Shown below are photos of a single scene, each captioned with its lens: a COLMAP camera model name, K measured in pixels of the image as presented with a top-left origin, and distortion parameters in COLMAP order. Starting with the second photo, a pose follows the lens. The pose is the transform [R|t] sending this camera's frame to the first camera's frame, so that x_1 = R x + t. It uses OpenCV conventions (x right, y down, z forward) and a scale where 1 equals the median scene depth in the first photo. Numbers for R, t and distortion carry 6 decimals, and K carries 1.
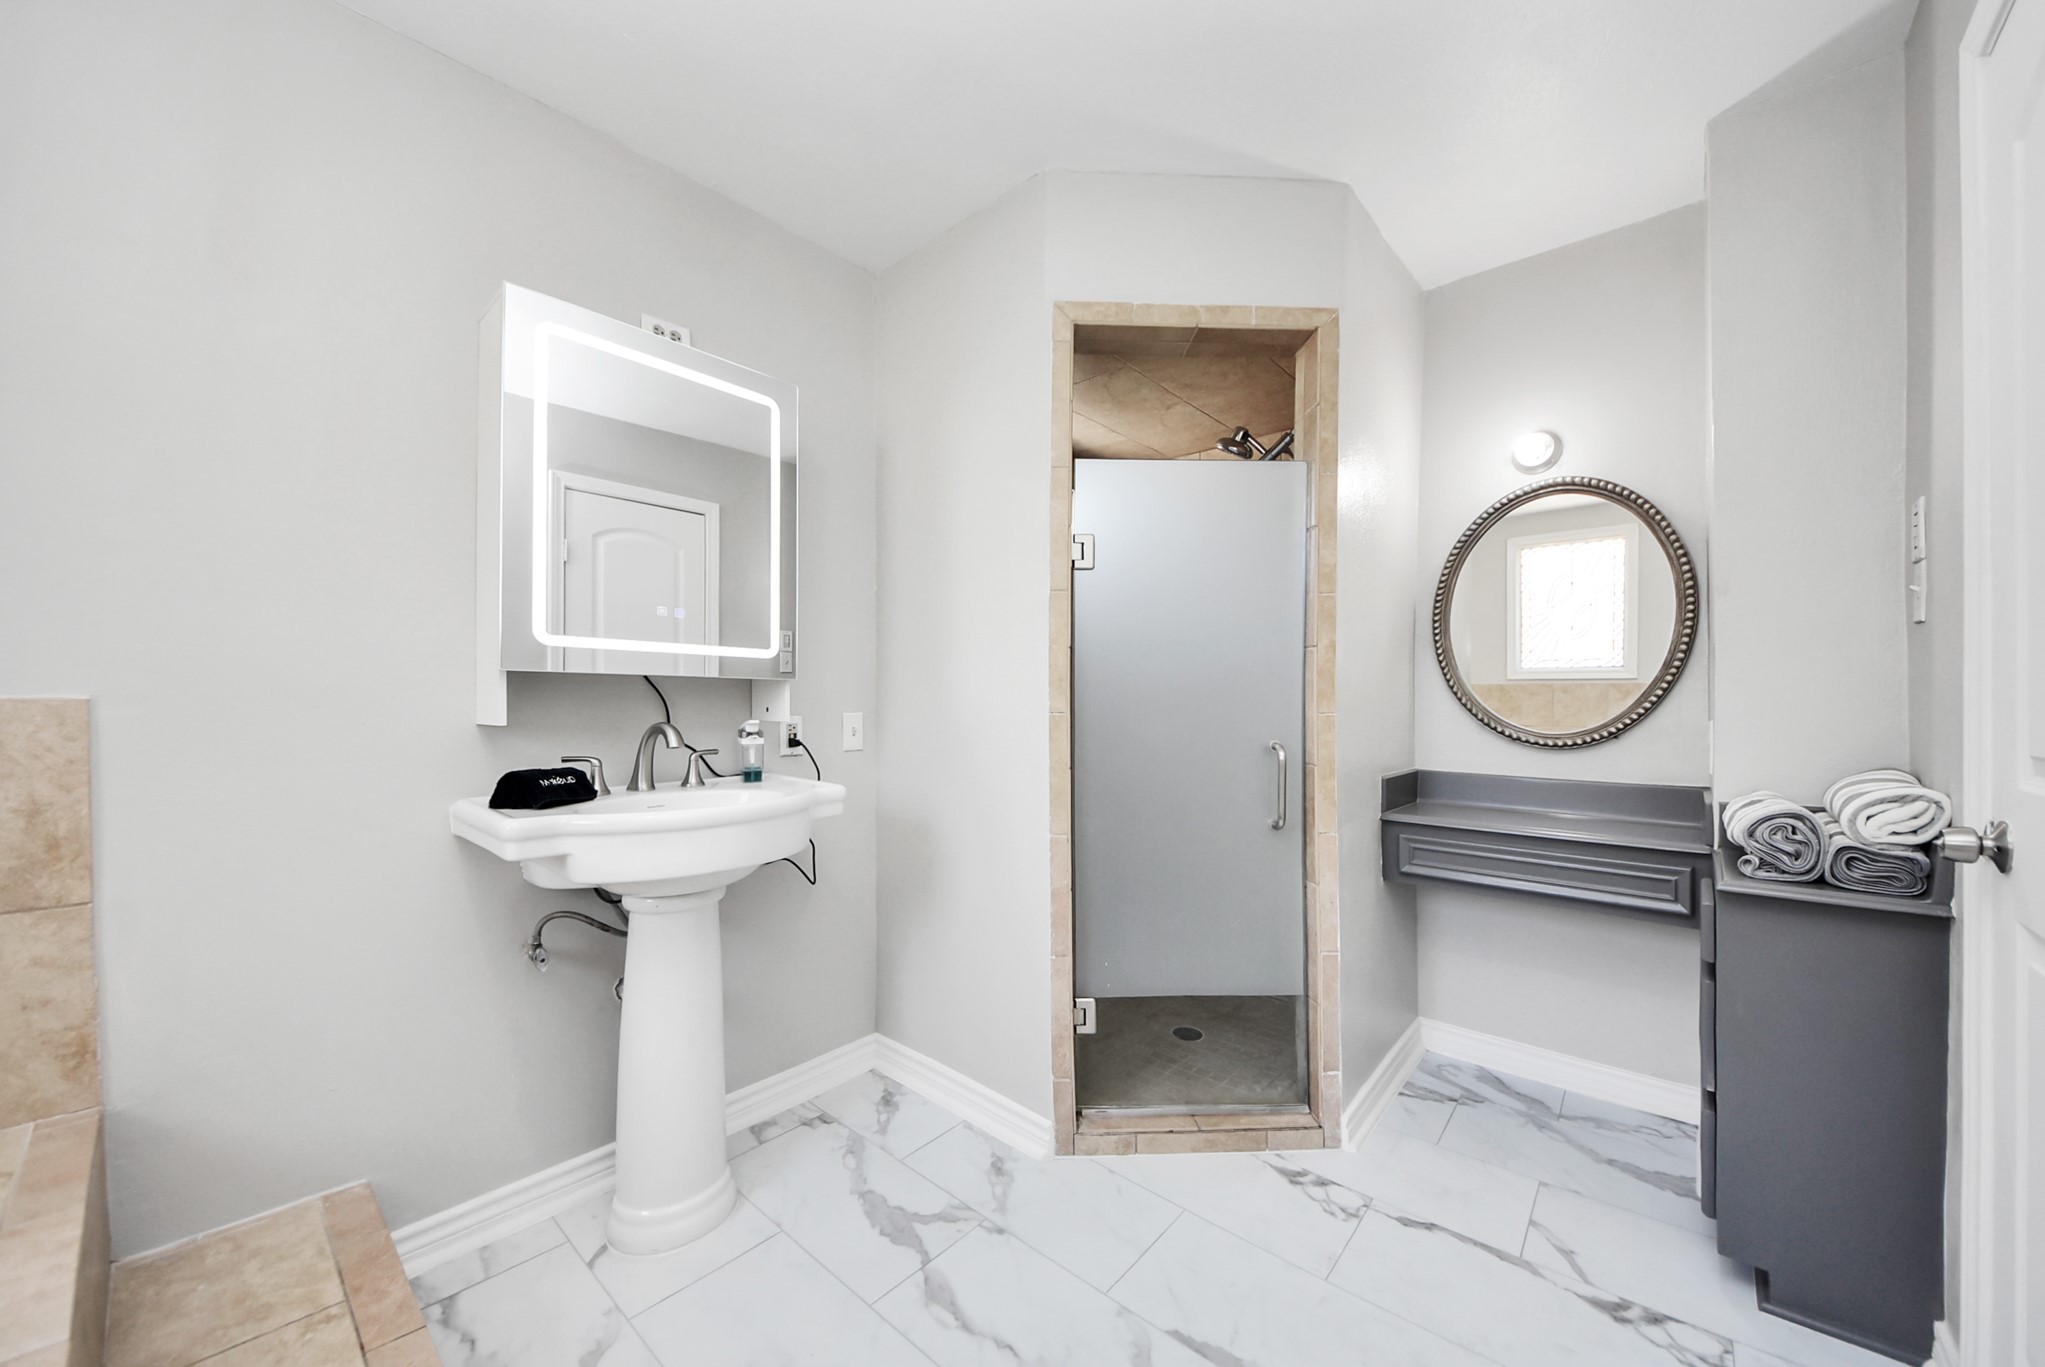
lens RADIAL K [[723.7, 0, 1023.0], [0, 723.7, 707.2], [0, 0, 1]] dist [-0.008141, -0.000141]
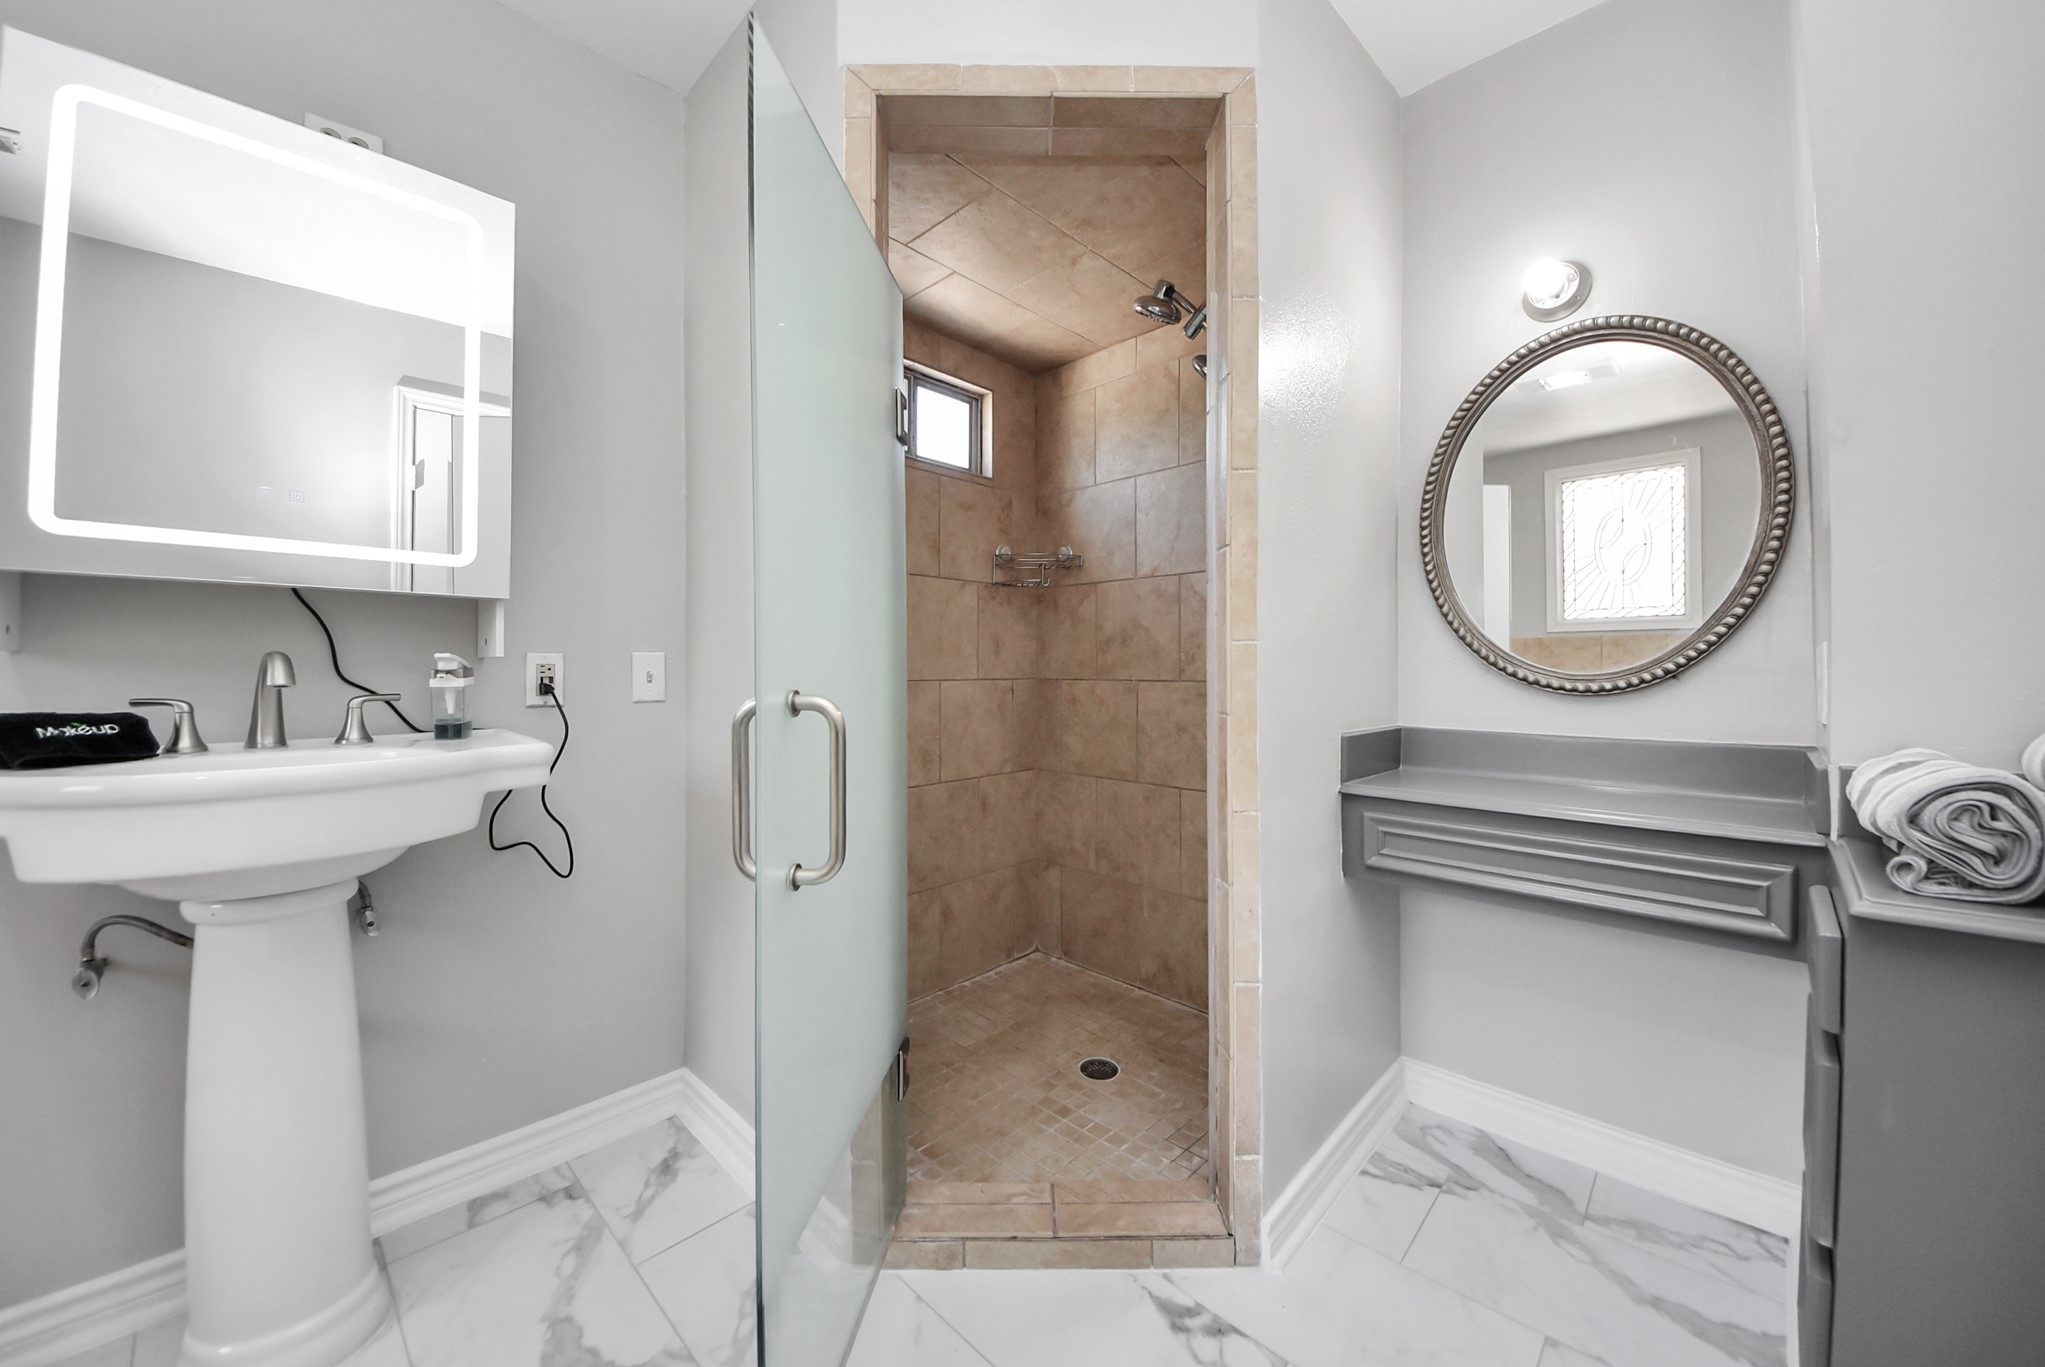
lens RADIAL K [[737.3, 0, 1019.8], [0, 737.3, 676.4], [0, 0, 1]] dist [-0.010036, -0.000424]
pose [[0.999046, -0.004839, -0.043398, 0.225186], [0.004806, 0.999988, -0.000864, 0.041226], [0.043401, 0.000654, 0.999058, 0.267118]]
